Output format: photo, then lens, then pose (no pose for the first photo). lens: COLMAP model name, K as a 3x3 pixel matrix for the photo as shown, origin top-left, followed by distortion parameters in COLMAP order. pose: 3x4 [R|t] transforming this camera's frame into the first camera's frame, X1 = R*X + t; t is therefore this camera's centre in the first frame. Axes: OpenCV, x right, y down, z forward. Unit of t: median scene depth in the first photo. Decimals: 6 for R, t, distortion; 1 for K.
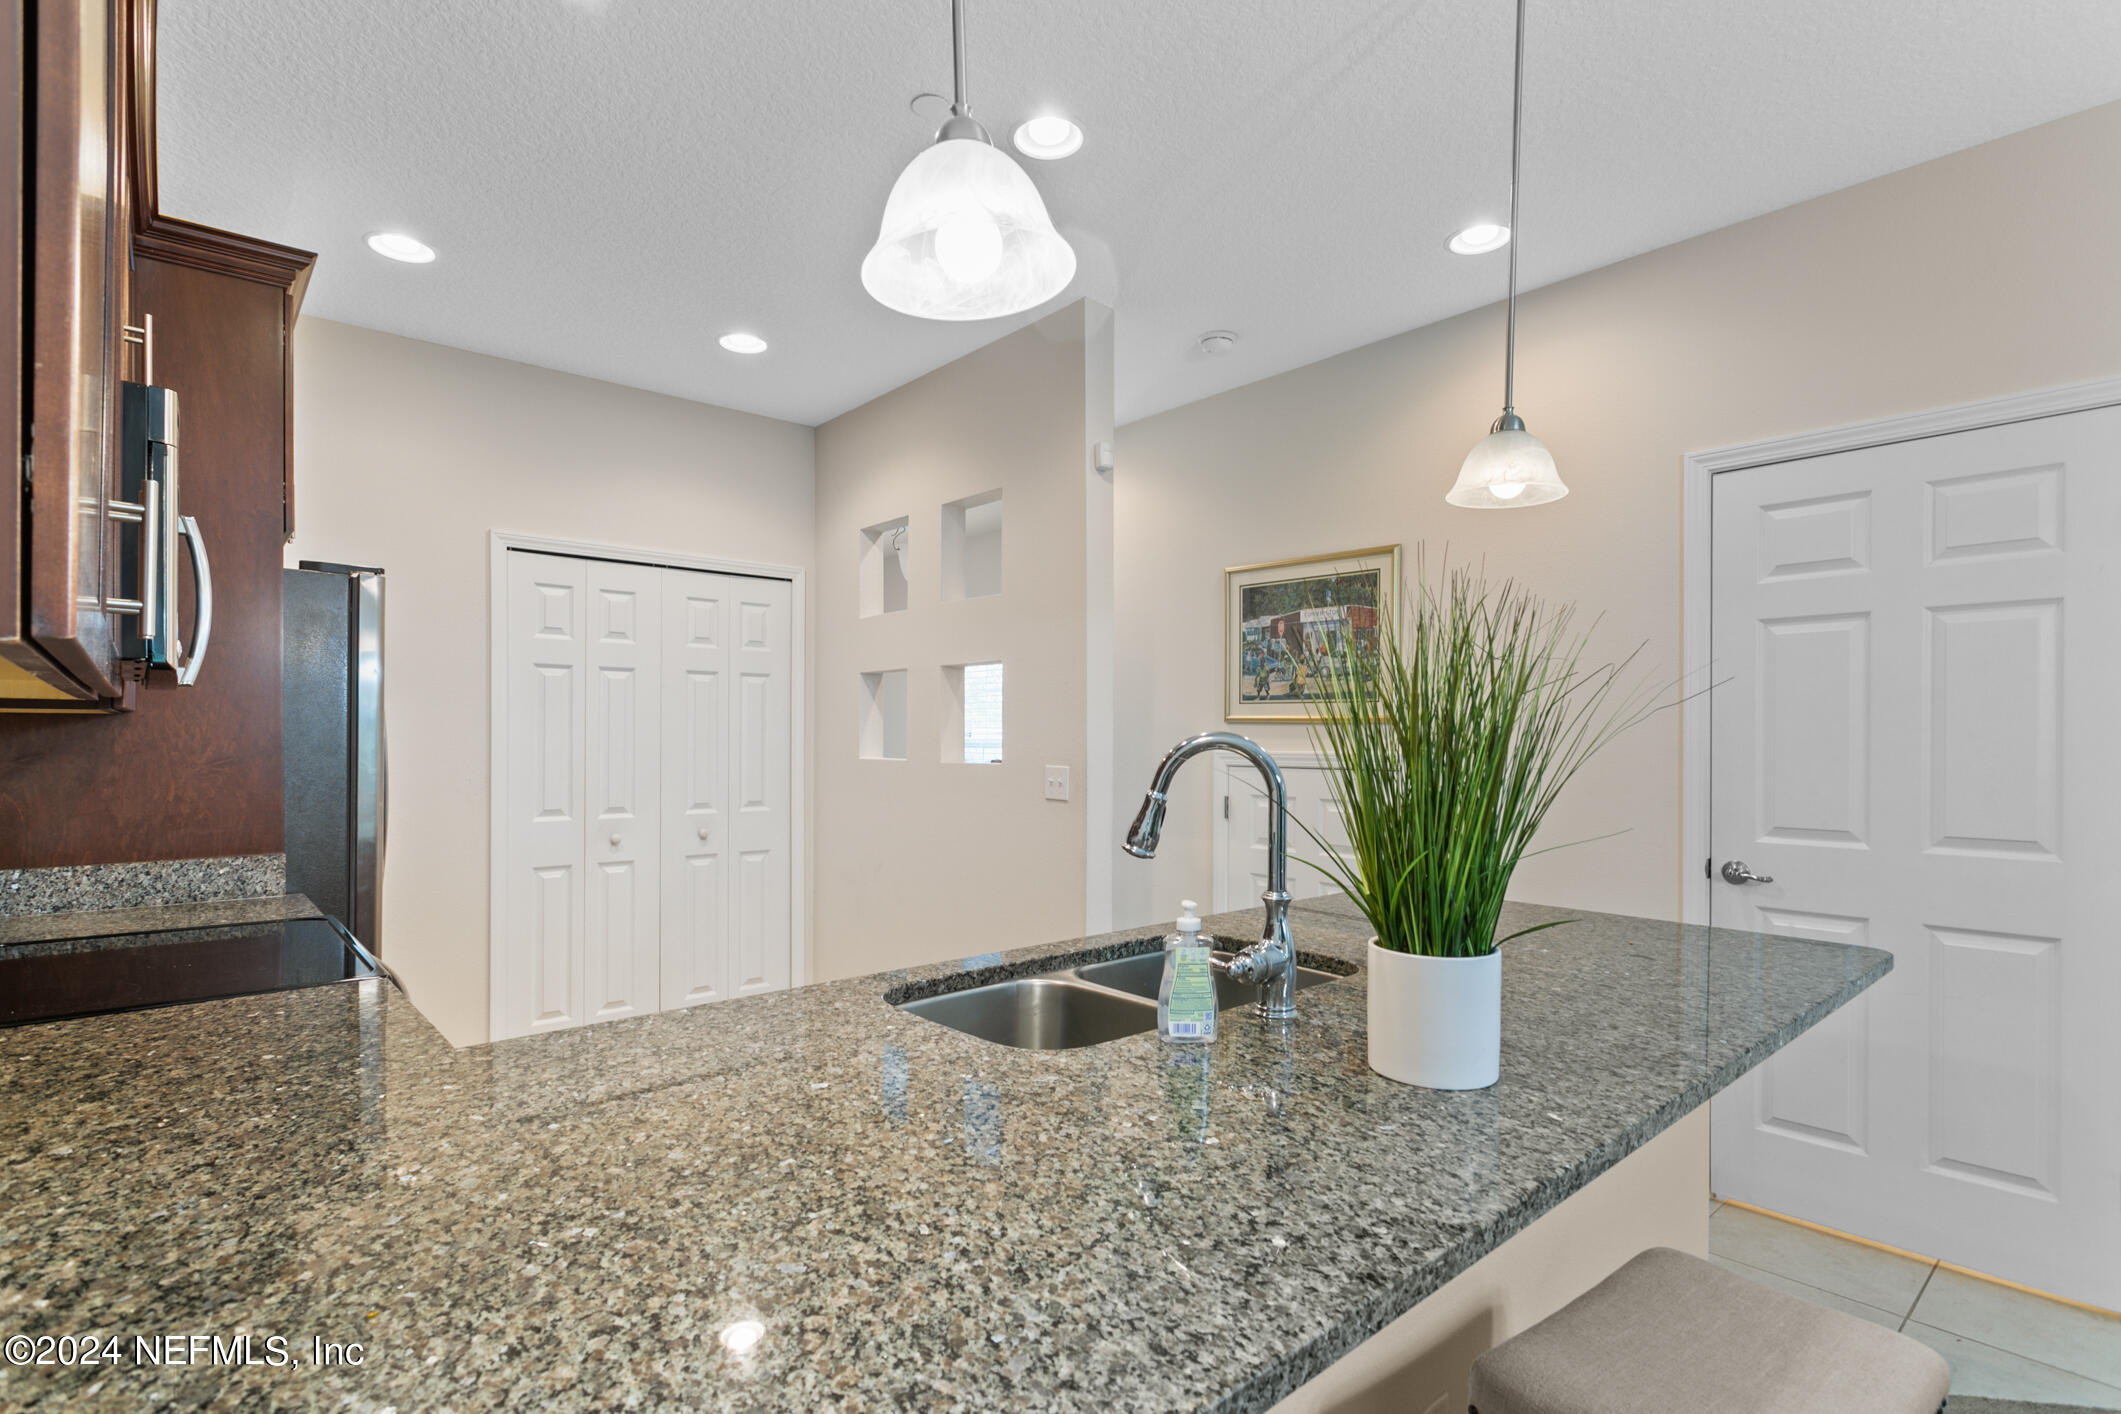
lens RADIAL K [[1040.7, 0, 1043.4], [0, 1040.7, 737.3], [0, 0, 1]] dist [-0.002118, -0.000551]
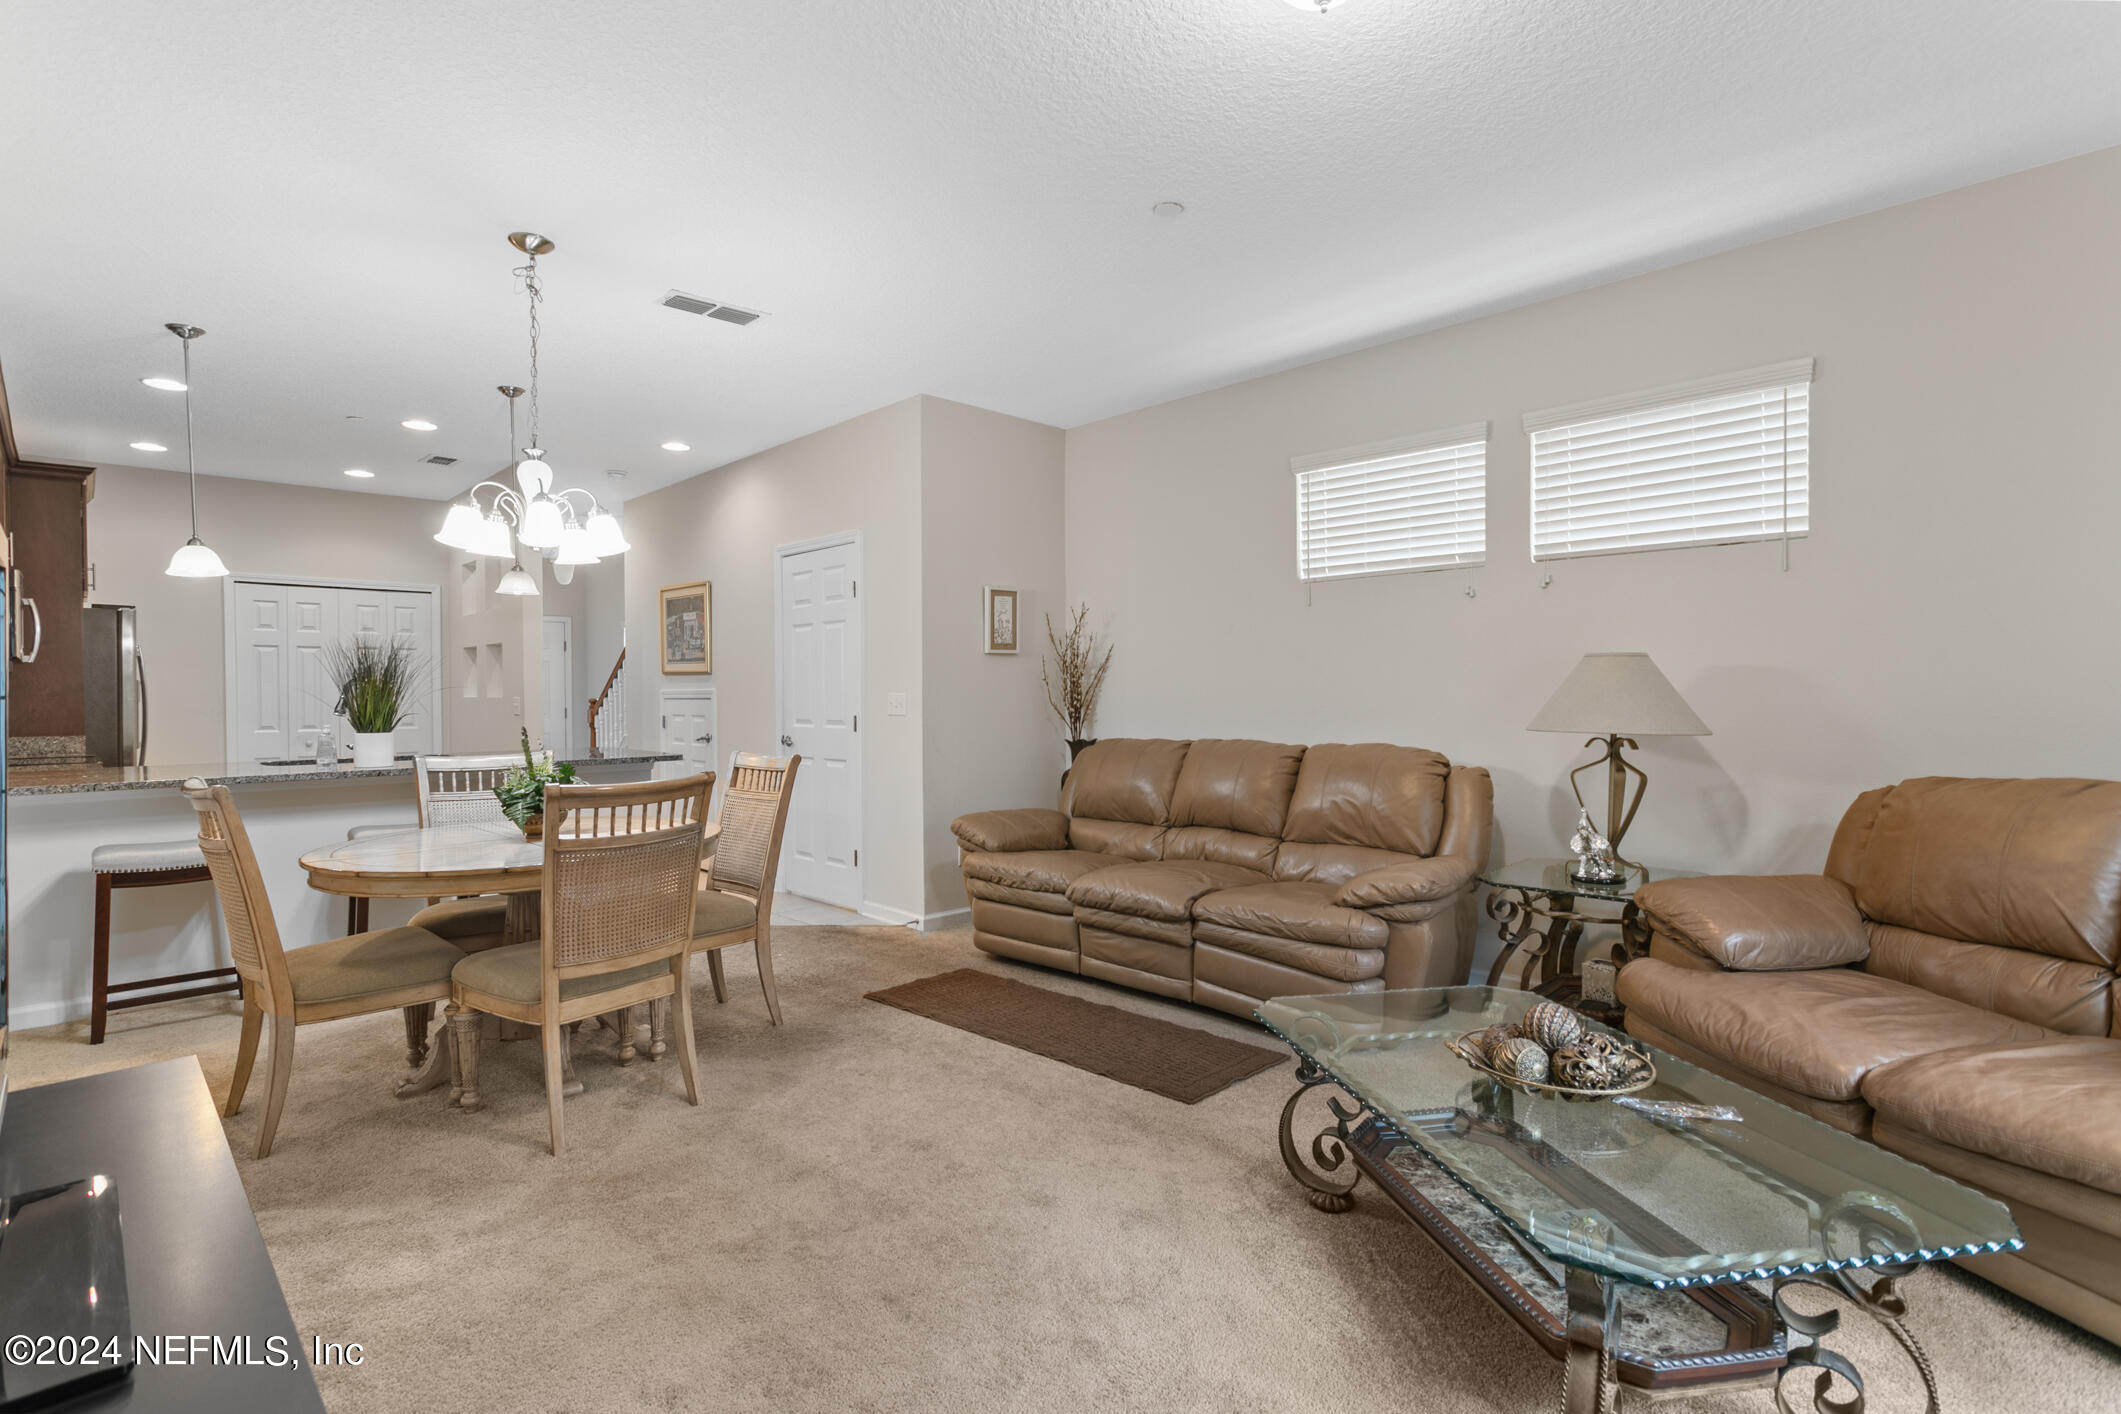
lens RADIAL K [[1036.2, 0, 1060.5], [0, 1036.2, 707.0], [0, 0, 1]] dist [-0.001013, 0.000418]
pose [[0.998588, -0.009391, 0.052282, 0.973663], [0.008680, 0.999867, 0.013799, 0.029235], [-0.052405, -0.013326, 0.998537, -1.040801]]
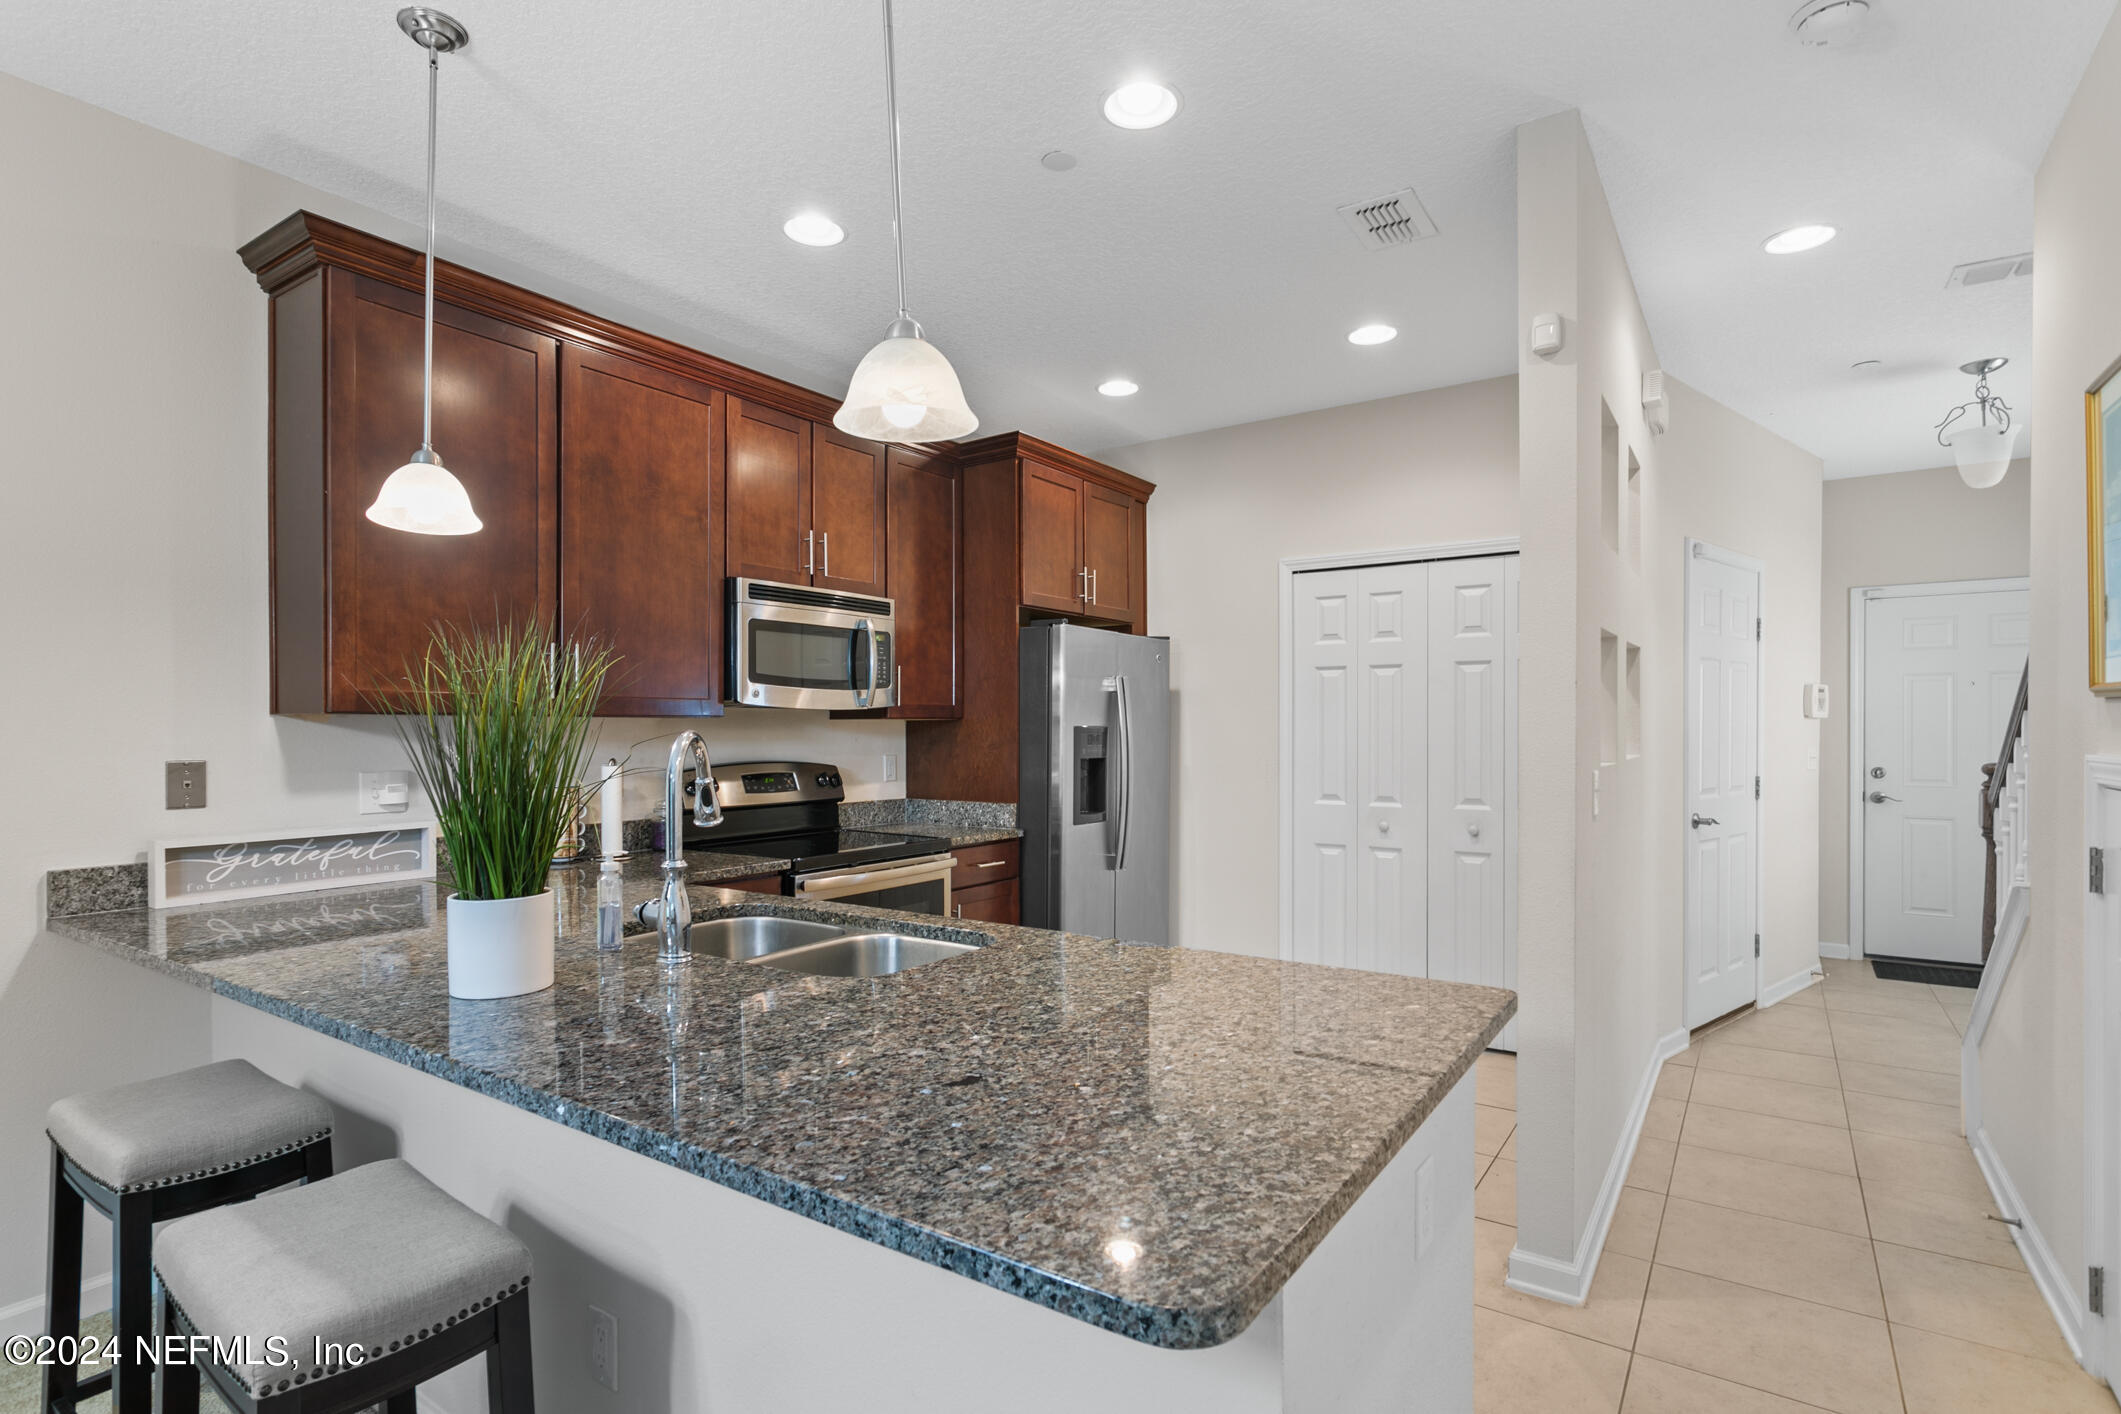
lens RADIAL K [[1040.7, 0, 1043.4], [0, 1040.7, 737.3], [0, 0, 1]] dist [-0.002118, -0.000551]
pose [[0.248520, 0.003662, -0.968620, 0.671349], [0.004485, 0.999978, 0.004931, 0.000062], [0.968616, -0.005569, 0.248499, 0.502206]]
